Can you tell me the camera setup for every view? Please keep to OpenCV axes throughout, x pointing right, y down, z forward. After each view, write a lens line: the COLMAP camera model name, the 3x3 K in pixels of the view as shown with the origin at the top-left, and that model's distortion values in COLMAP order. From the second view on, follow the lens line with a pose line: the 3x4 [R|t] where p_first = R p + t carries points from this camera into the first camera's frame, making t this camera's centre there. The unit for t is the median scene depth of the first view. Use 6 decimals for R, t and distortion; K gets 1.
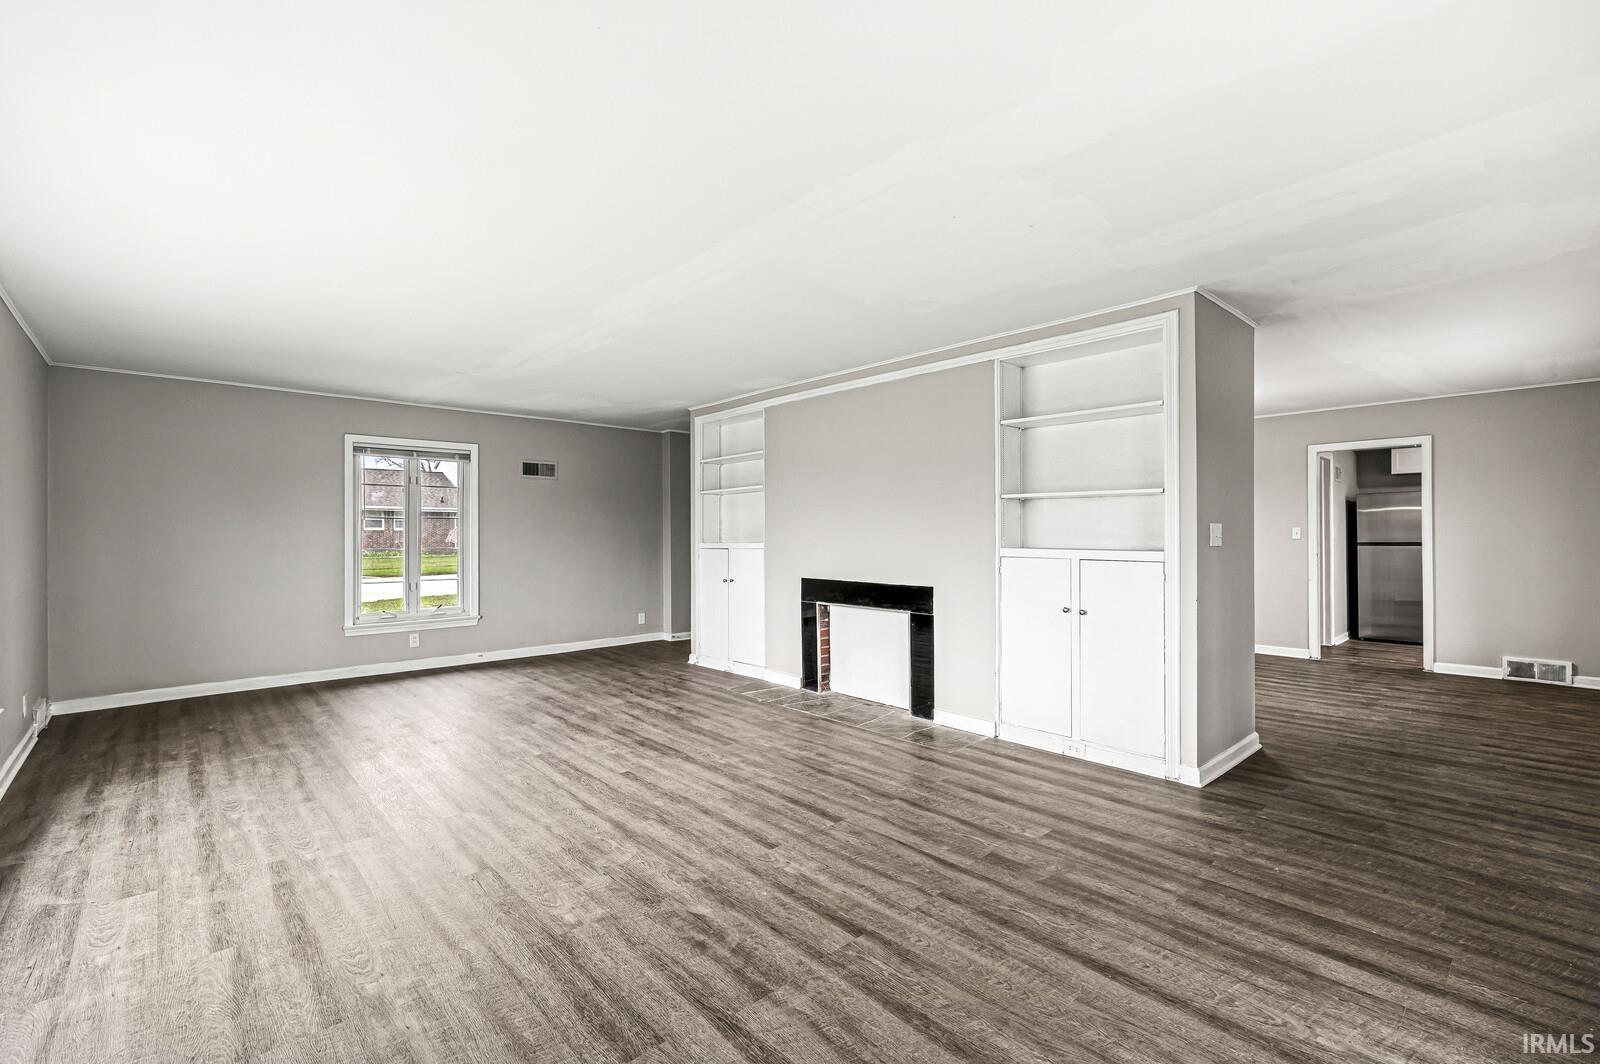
lens RADIAL K [[712.6, 0, 809.9], [0, 712.6, 530.5], [0, 0, 1]] dist [-0.001357, 0.000387]
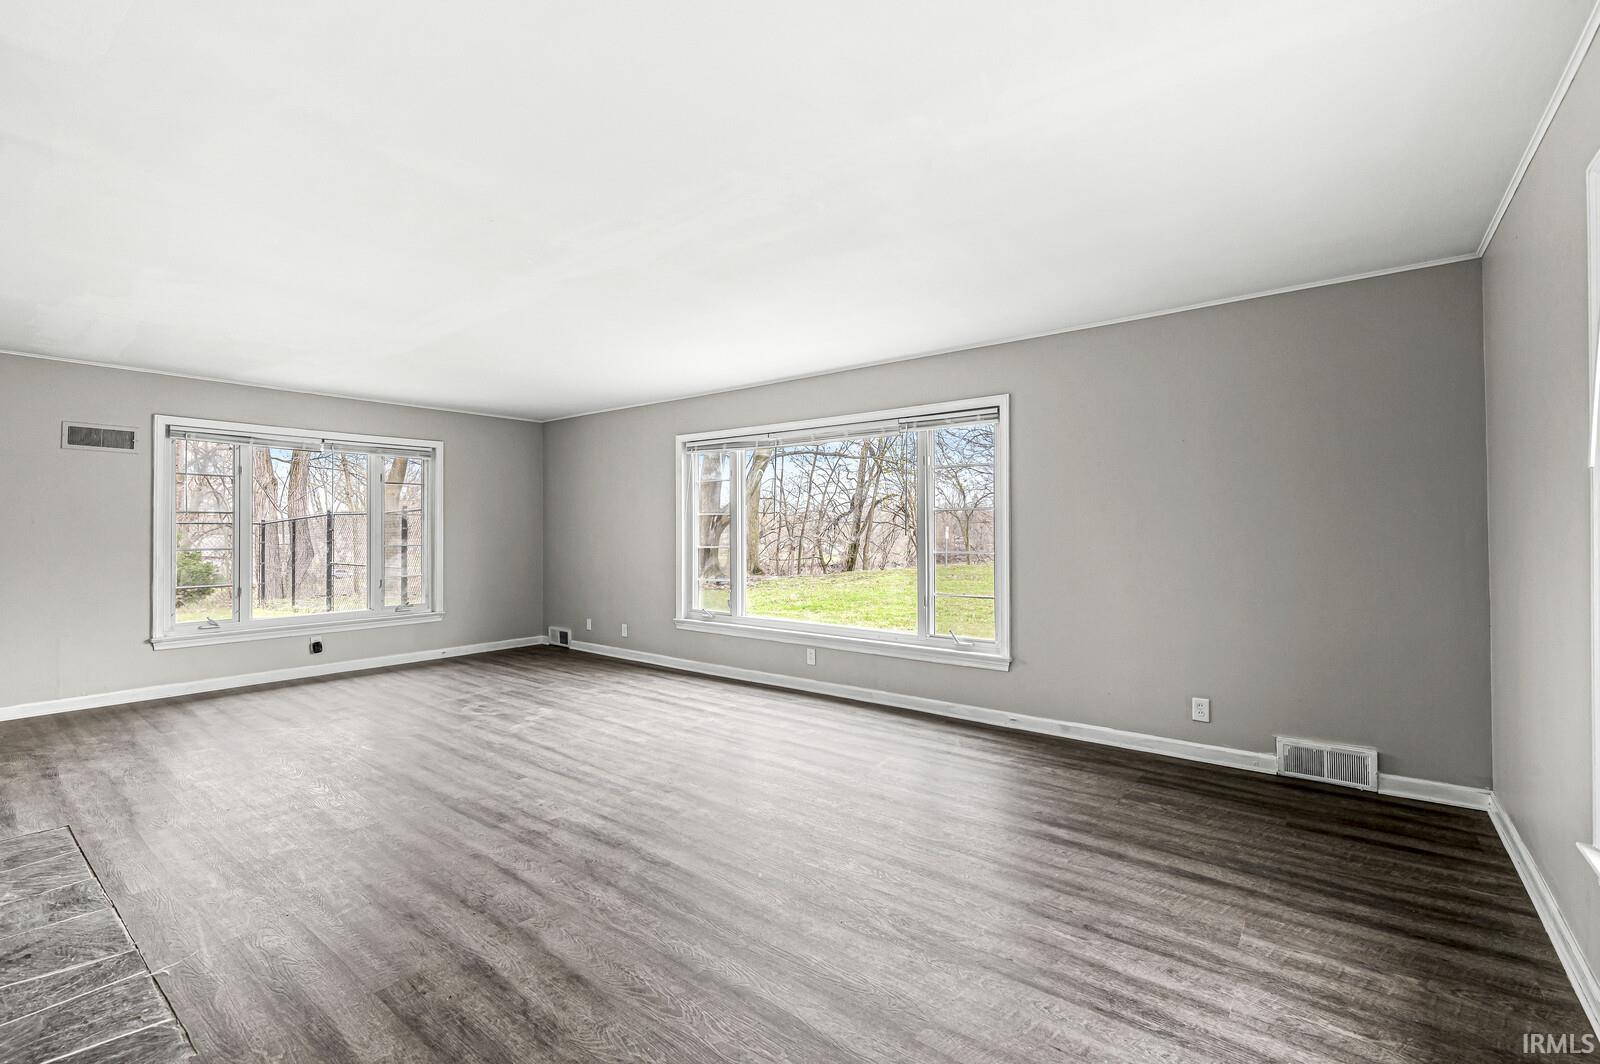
lens RADIAL K [[688.9, 0, 798.9], [0, 688.9, 528.6], [0, 0, 1]] dist [0.000060, 0.000531]
pose [[-0.987337, 0.005133, -0.158555, -0.449567], [0.006566, 0.999942, -0.008516, 0.011454], [0.158502, -0.009449, -0.987313, 1.843888]]
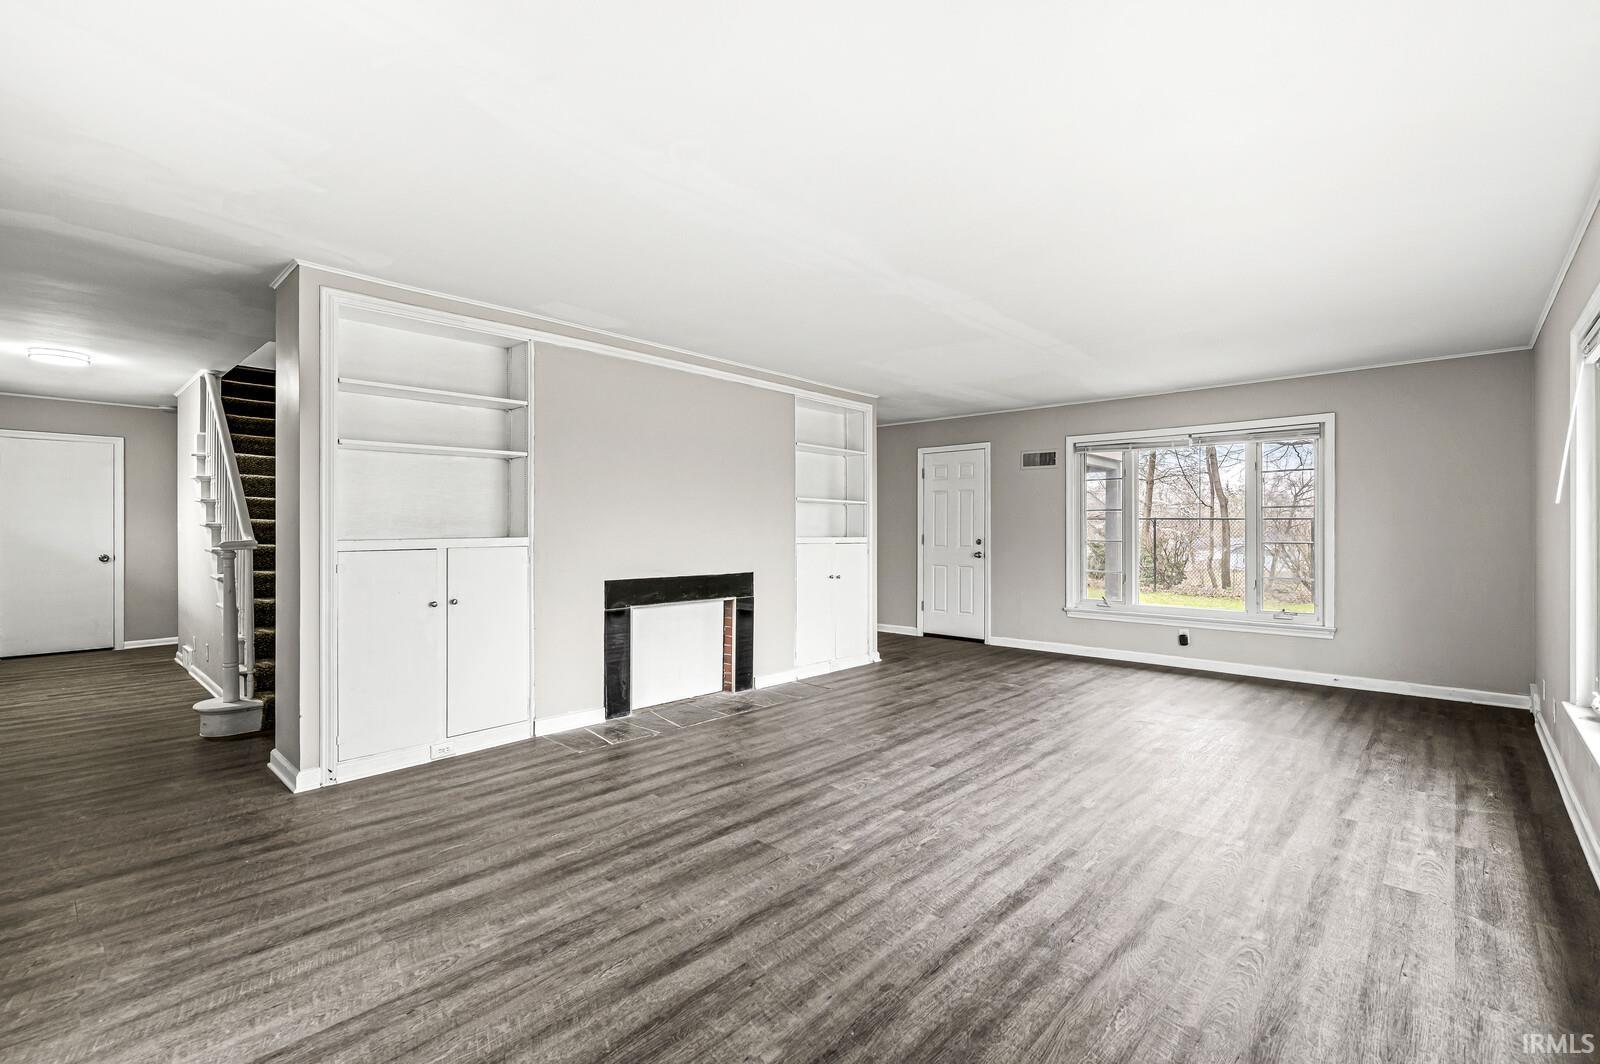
lens RADIAL K [[712.6, 0, 809.9], [0, 712.6, 530.5], [0, 0, 1]] dist [-0.001357, 0.000387]
pose [[-0.096719, 0.000536, 0.995312, -1.137747], [-0.005789, 0.999983, -0.001101, 0.014022], [-0.995295, -0.005869, -0.096714, 1.179113]]
